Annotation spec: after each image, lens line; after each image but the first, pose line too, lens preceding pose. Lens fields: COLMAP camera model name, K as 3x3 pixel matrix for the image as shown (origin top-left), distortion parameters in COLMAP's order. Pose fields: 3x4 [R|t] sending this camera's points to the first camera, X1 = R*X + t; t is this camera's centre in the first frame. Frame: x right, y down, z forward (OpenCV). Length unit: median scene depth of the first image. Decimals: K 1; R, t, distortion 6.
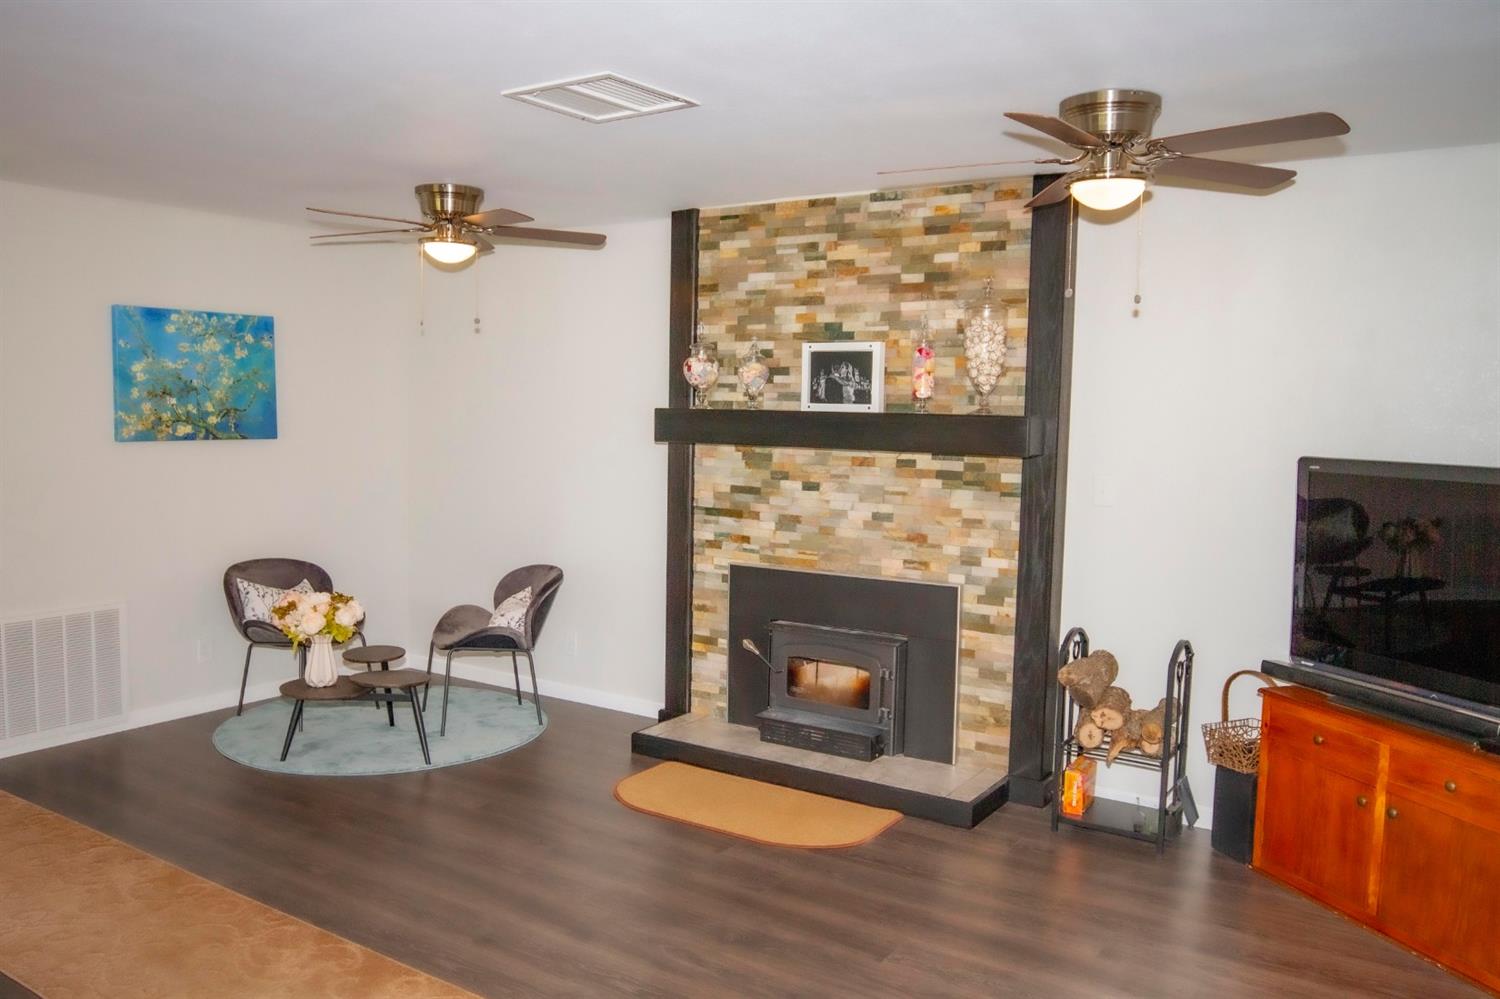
lens RADIAL K [[1117.3, 0, 724.0], [0, 1117.3, 514.3], [0, 0, 1]] dist [-0.038394, 0.012411]
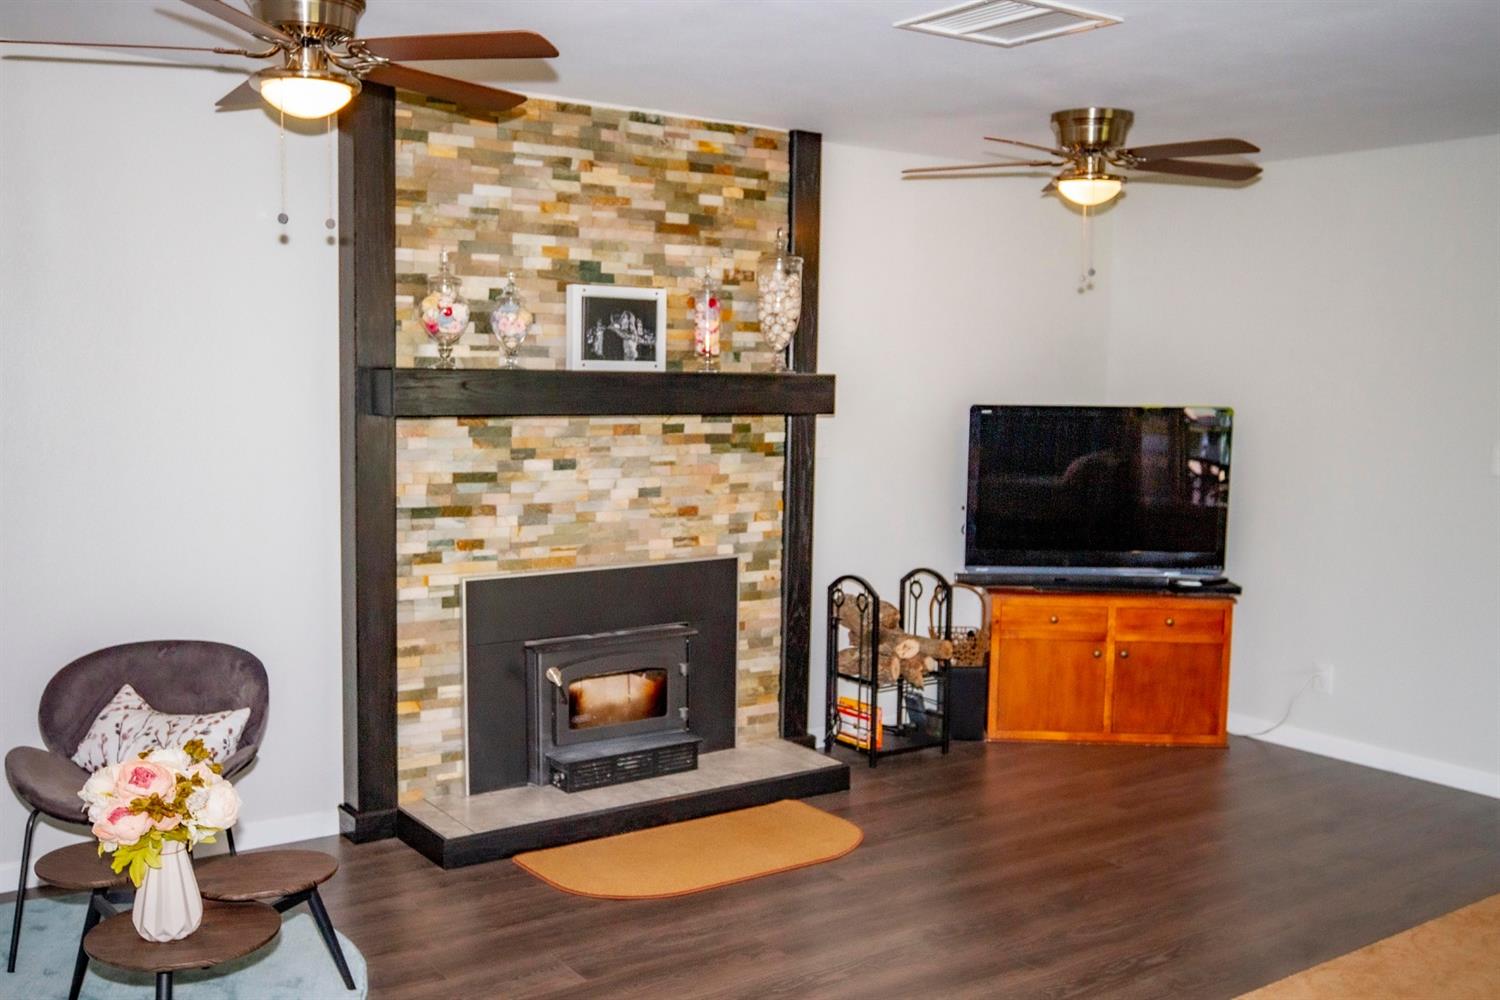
lens RADIAL K [[1397.3, 0, 753.5], [0, 1397.3, 509.8], [0, 0, 1]] dist [-0.021327, 0.000000]
pose [[0.381082, -0.106589, 0.918376, -0.815929], [0.079898, 0.993413, 0.082144, -0.066145], [-0.921082, 0.042073, 0.387088, 0.507692]]
